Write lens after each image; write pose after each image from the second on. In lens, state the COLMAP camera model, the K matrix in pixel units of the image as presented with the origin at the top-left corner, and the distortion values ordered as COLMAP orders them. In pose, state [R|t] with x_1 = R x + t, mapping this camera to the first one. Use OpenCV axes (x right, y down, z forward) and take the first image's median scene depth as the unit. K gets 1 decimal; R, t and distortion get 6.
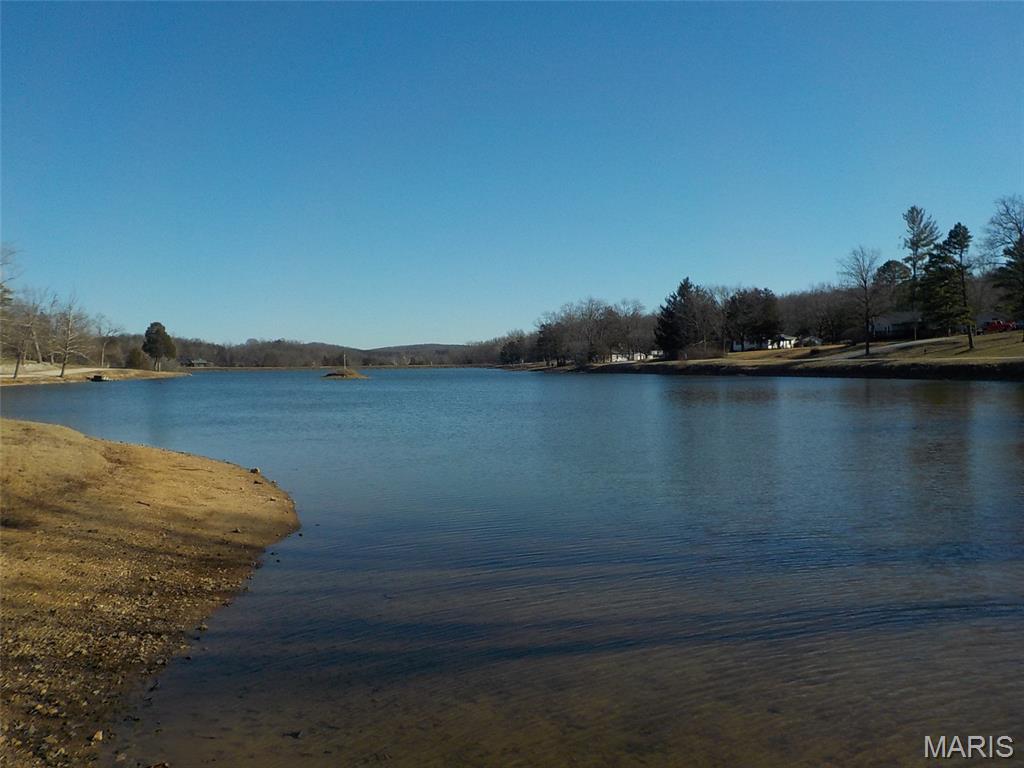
lens RADIAL K [[917.5, 0, 515.3], [0, 917.5, 383.6], [0, 0, 1]] dist [-0.008409, 0.033538]
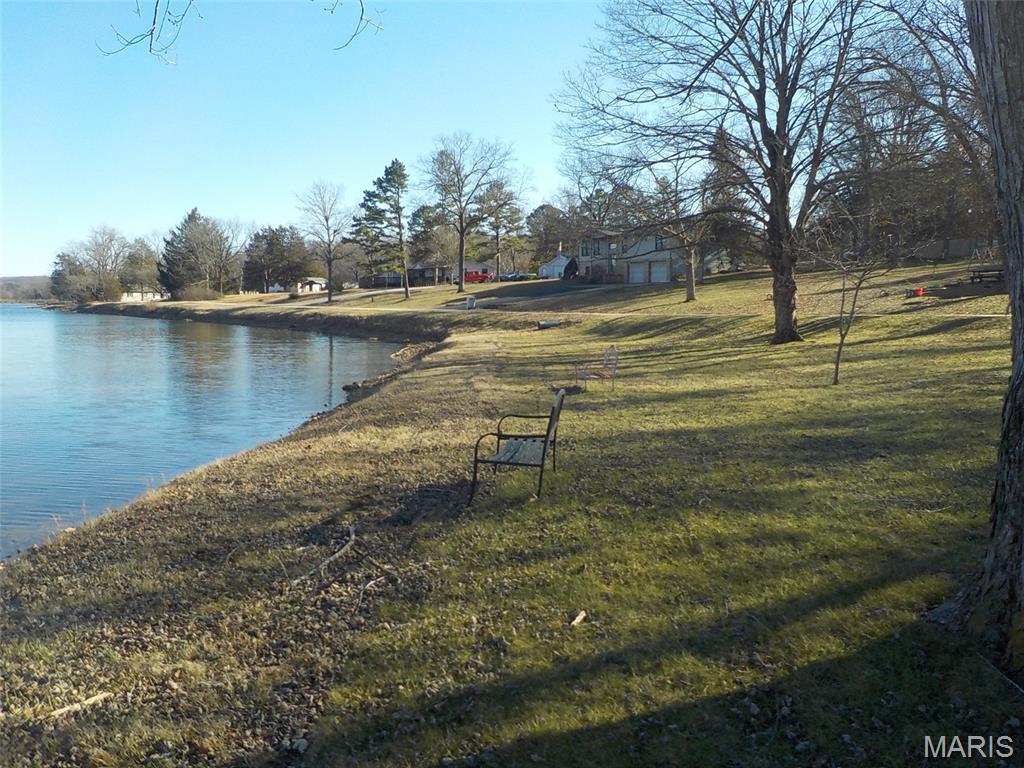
lens RADIAL K [[917.5, 0, 515.3], [0, 917.5, 383.6], [0, 0, 1]] dist [-0.008409, 0.033538]
pose [[0.930040, -0.000562, 0.367458, 0.140124], [-0.022344, 0.998062, 0.058082, -0.004686], [-0.366778, -0.062229, 0.928225, 0.054892]]
